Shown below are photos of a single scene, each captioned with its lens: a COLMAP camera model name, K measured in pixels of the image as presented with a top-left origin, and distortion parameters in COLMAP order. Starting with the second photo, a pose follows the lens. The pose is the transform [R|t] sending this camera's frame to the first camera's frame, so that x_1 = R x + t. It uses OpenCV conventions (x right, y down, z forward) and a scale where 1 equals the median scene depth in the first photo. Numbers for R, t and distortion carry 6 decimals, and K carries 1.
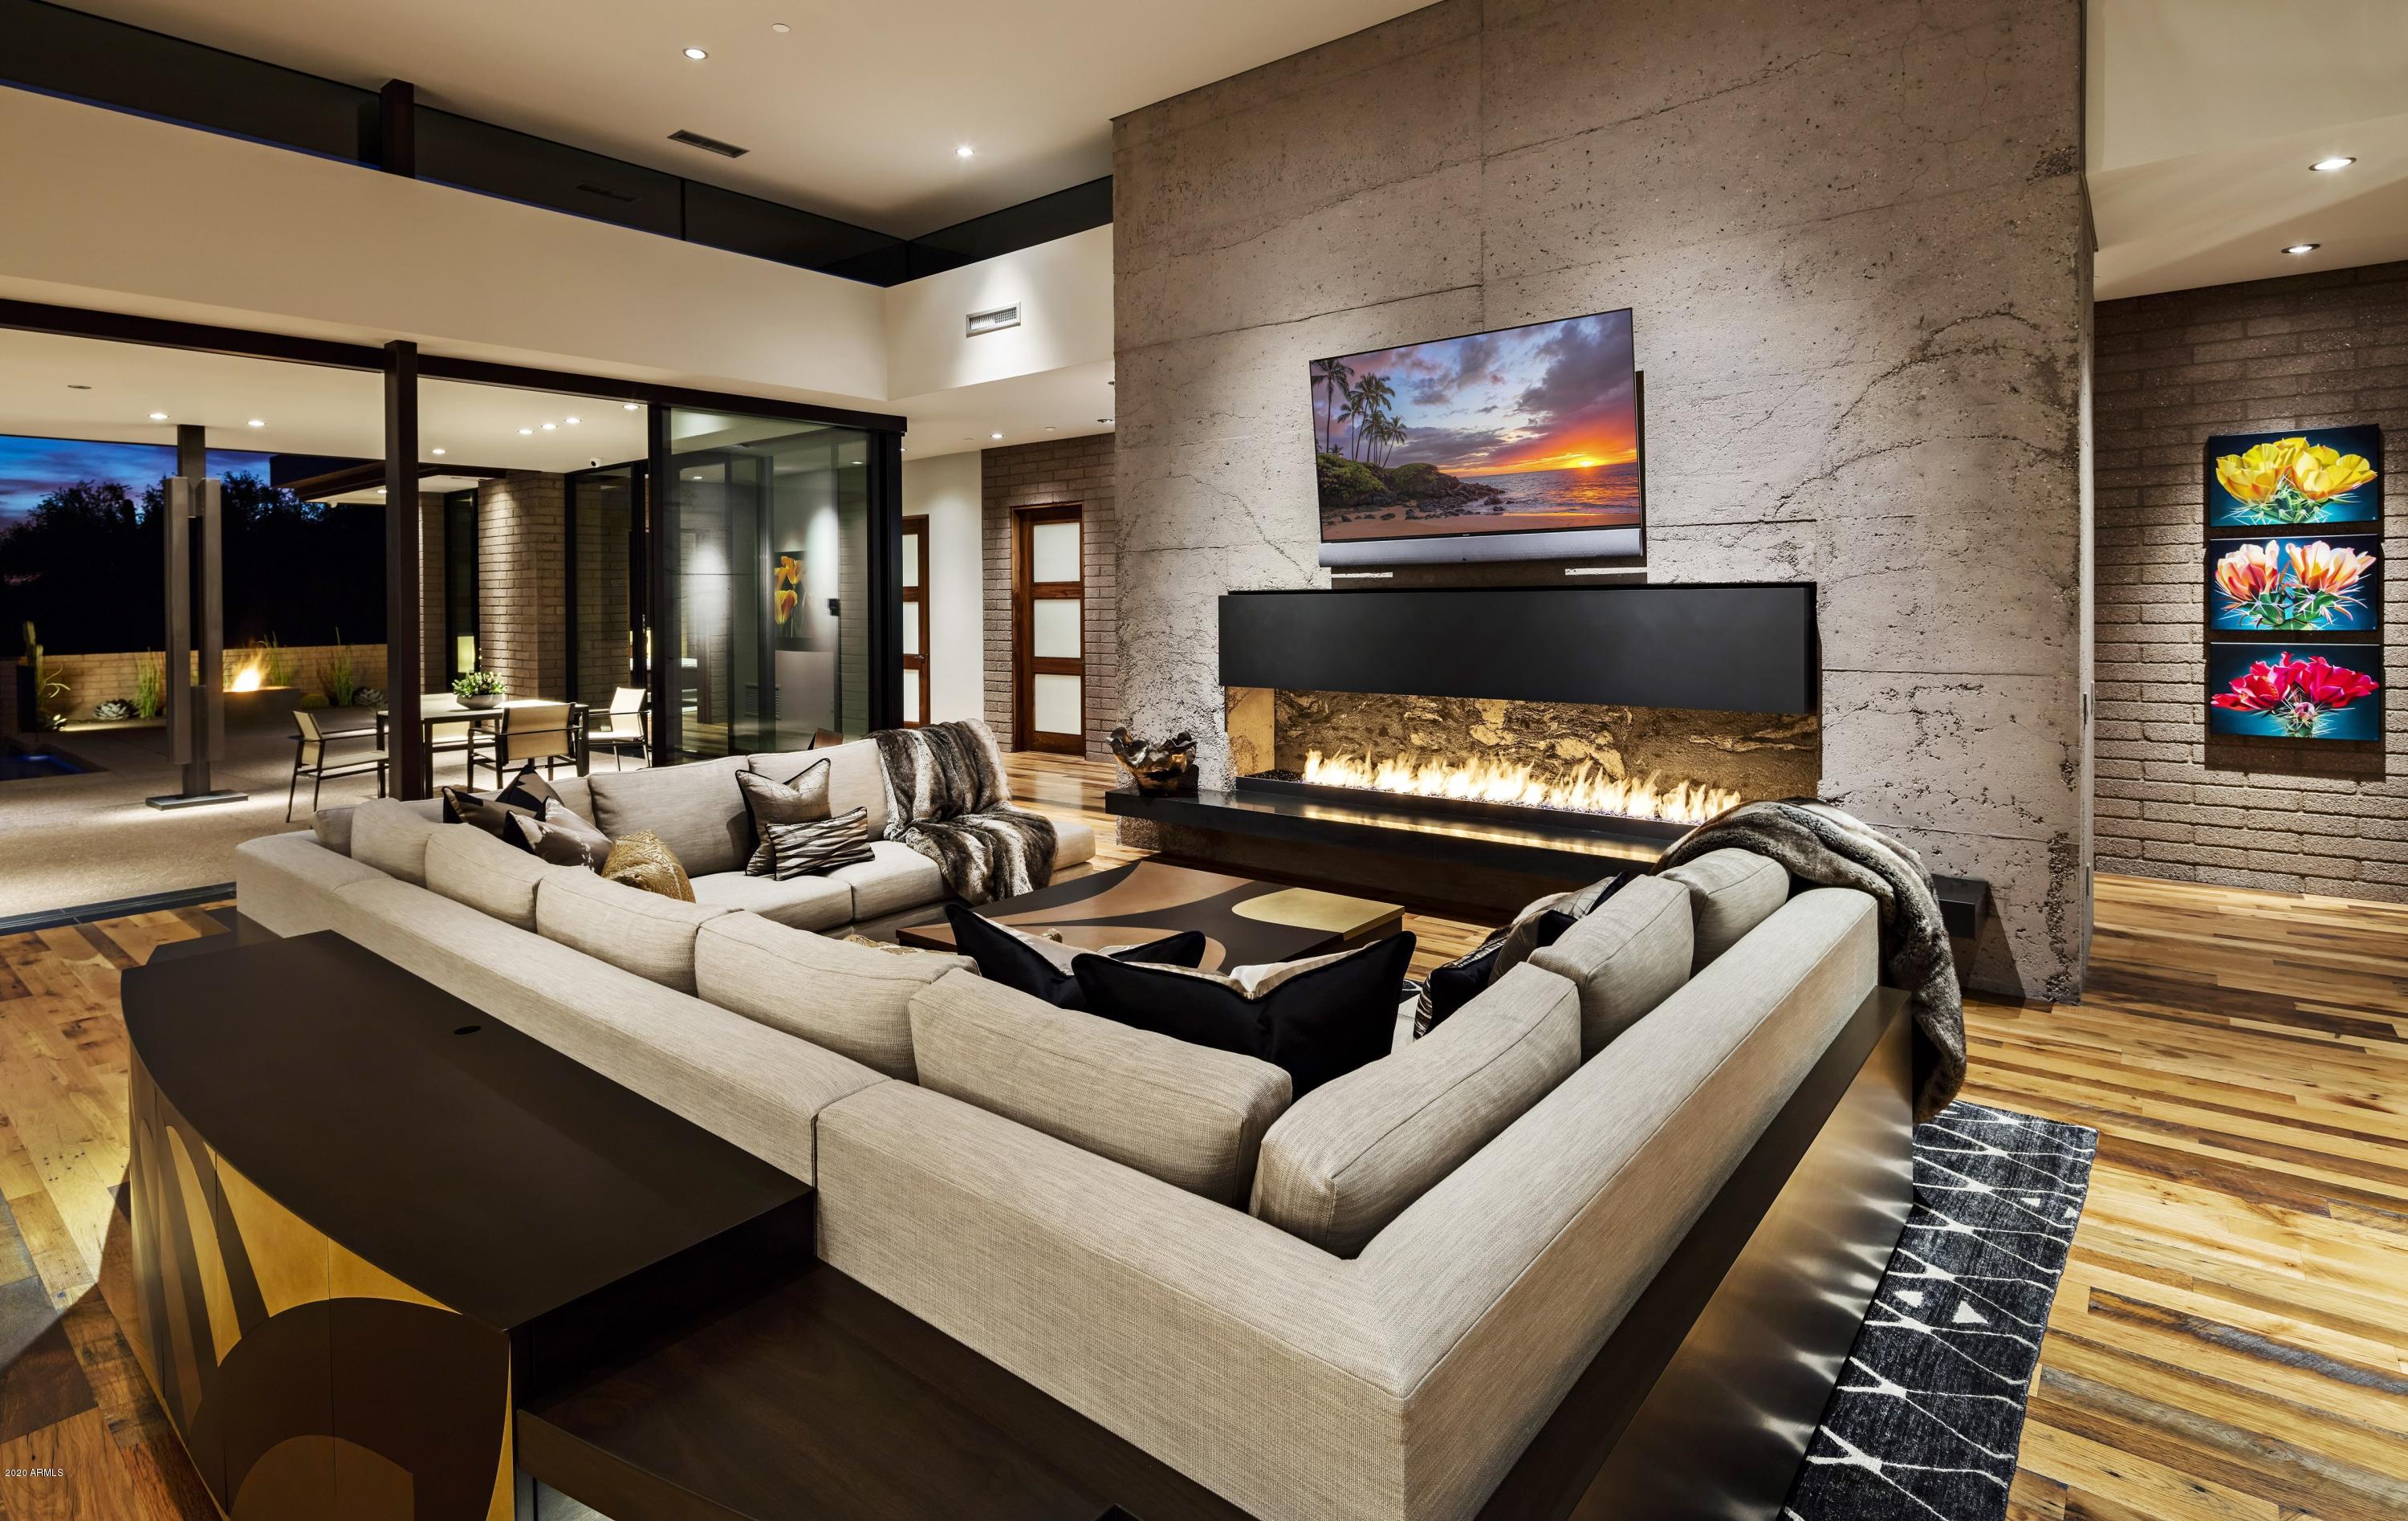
lens RADIAL K [[1219.5, 0, 1190.8], [0, 1219.5, 606.2], [0, 0, 1]] dist [0.007016, 0.000109]
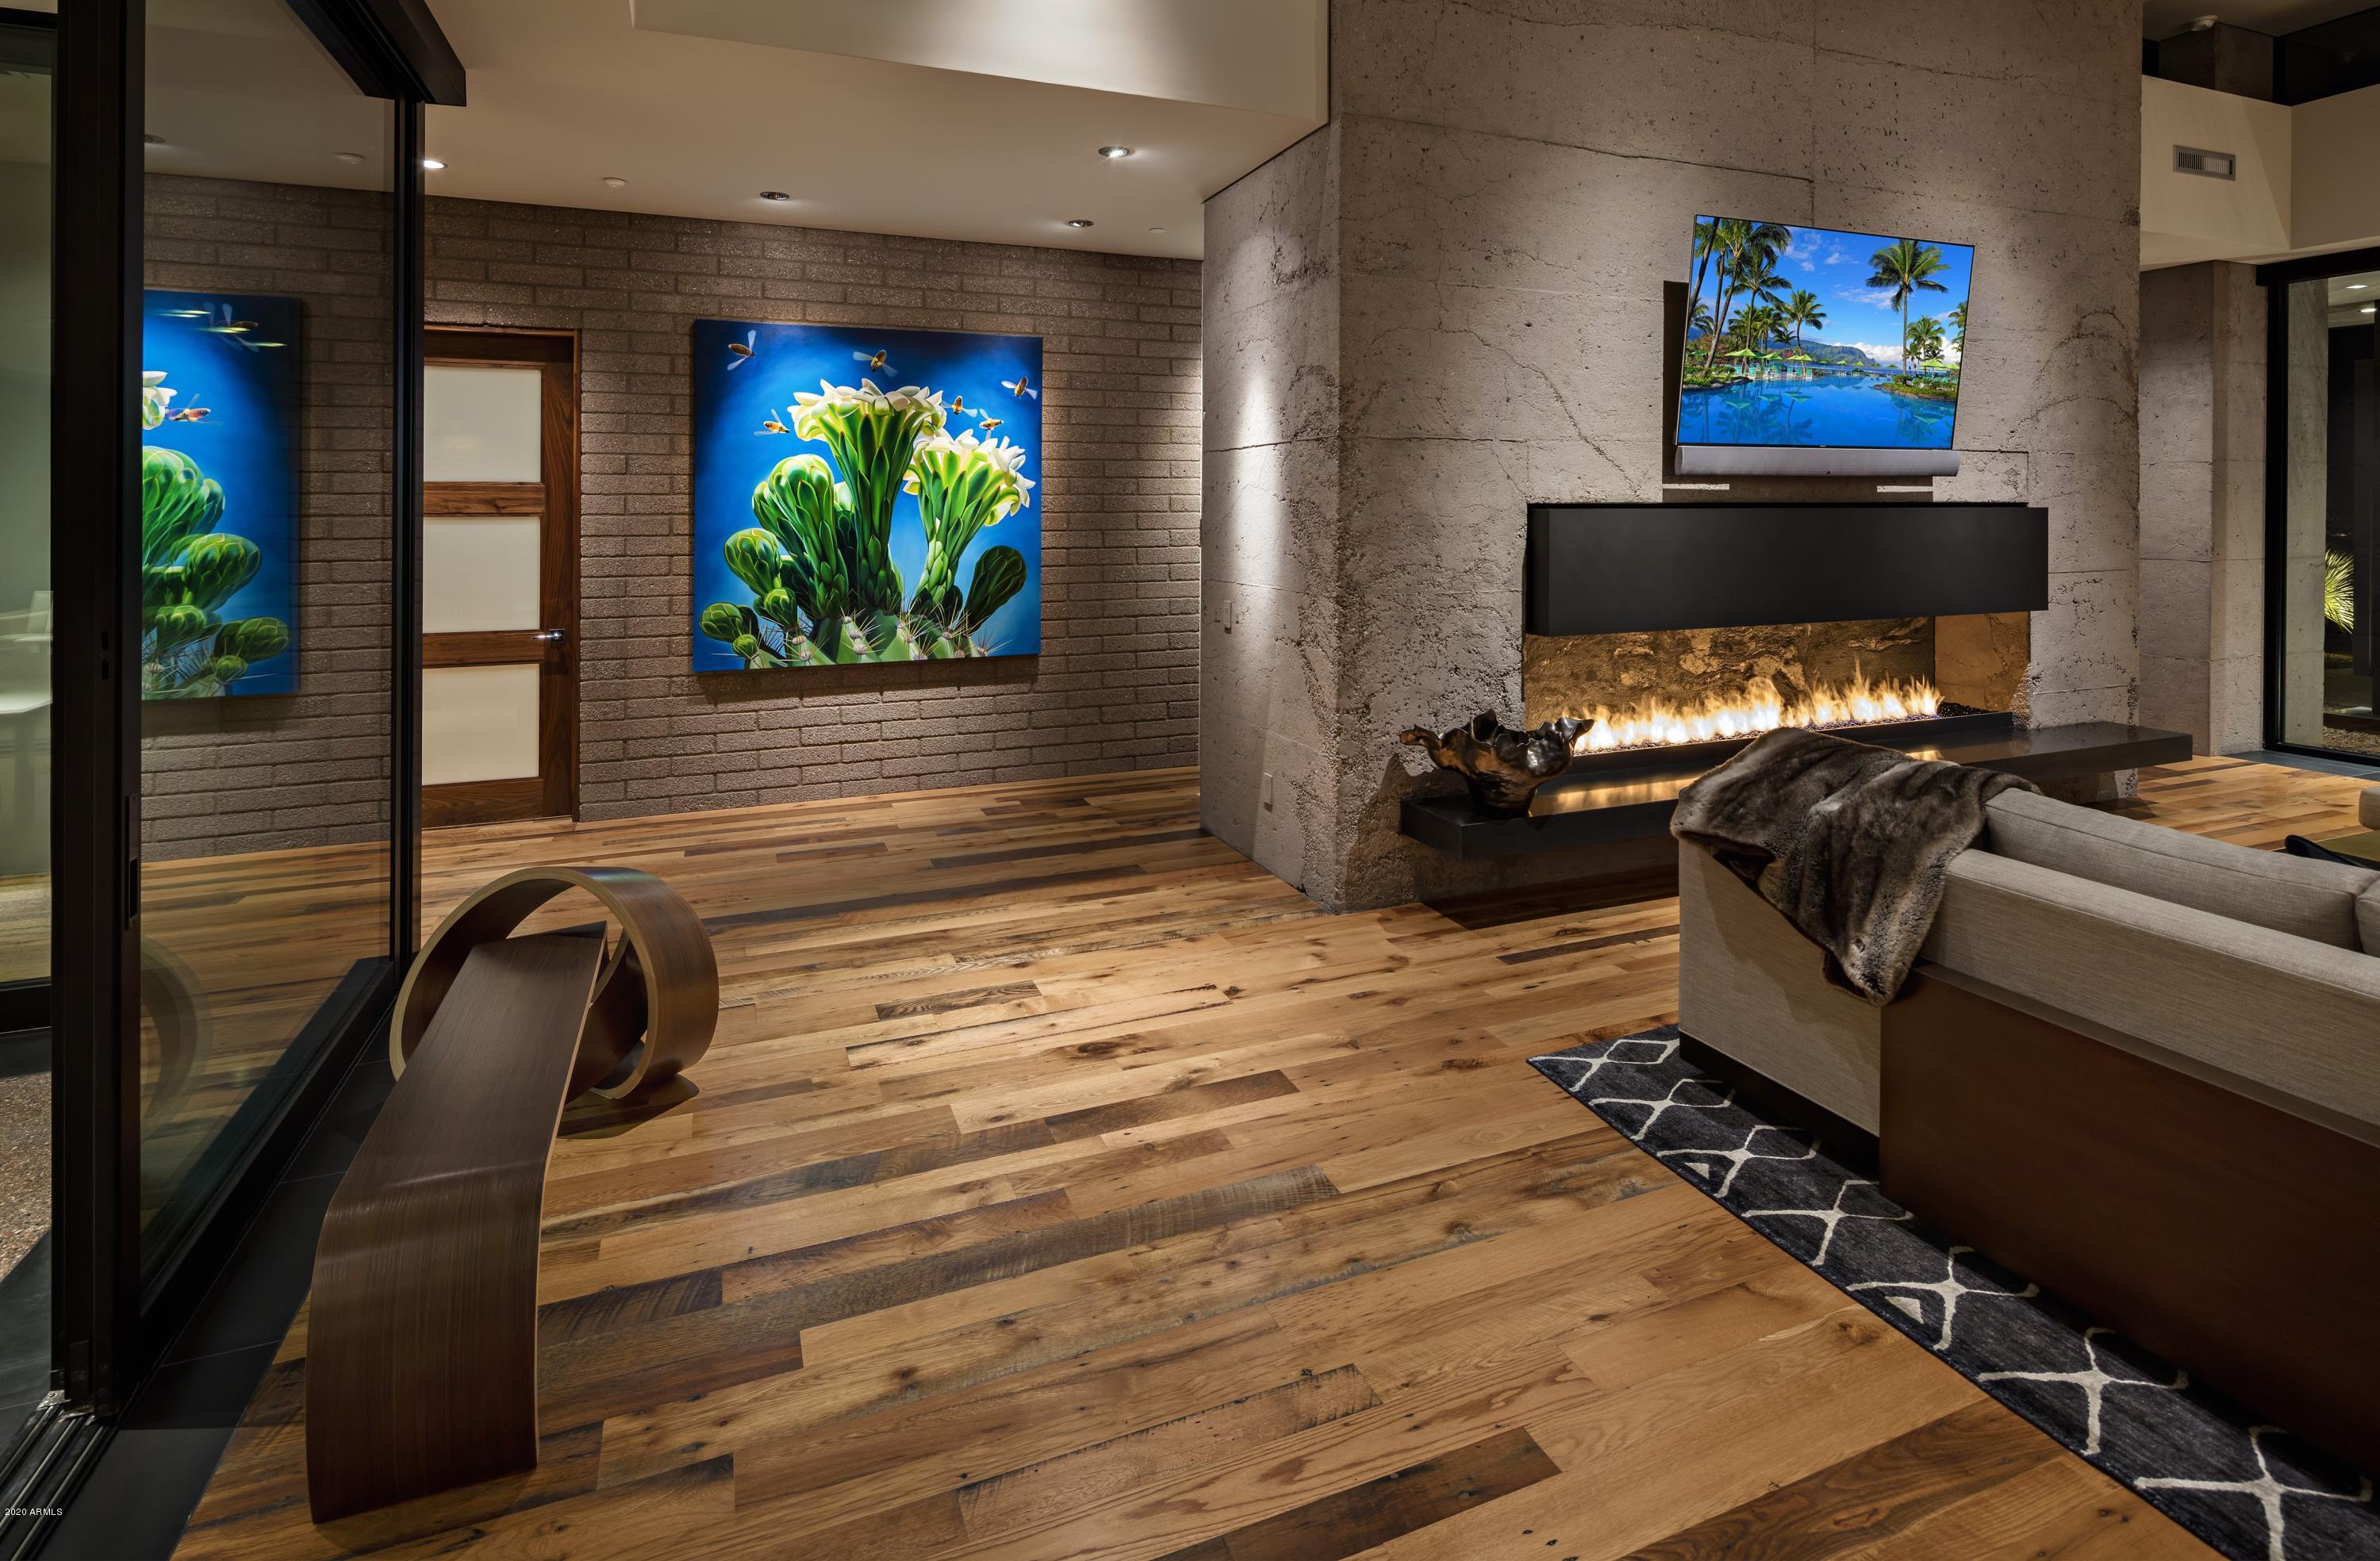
lens RADIAL K [[1159.1, 0, 1196.2], [0, 1159.1, 518.9], [0, 0, 1]] dist [0.003304, 0.000123]
pose [[0.473469, 0.005296, 0.880795, -0.738465], [0.005514, 0.999945, -0.008976, 0.002076], [-0.880793, 0.009107, 0.473413, 0.955078]]
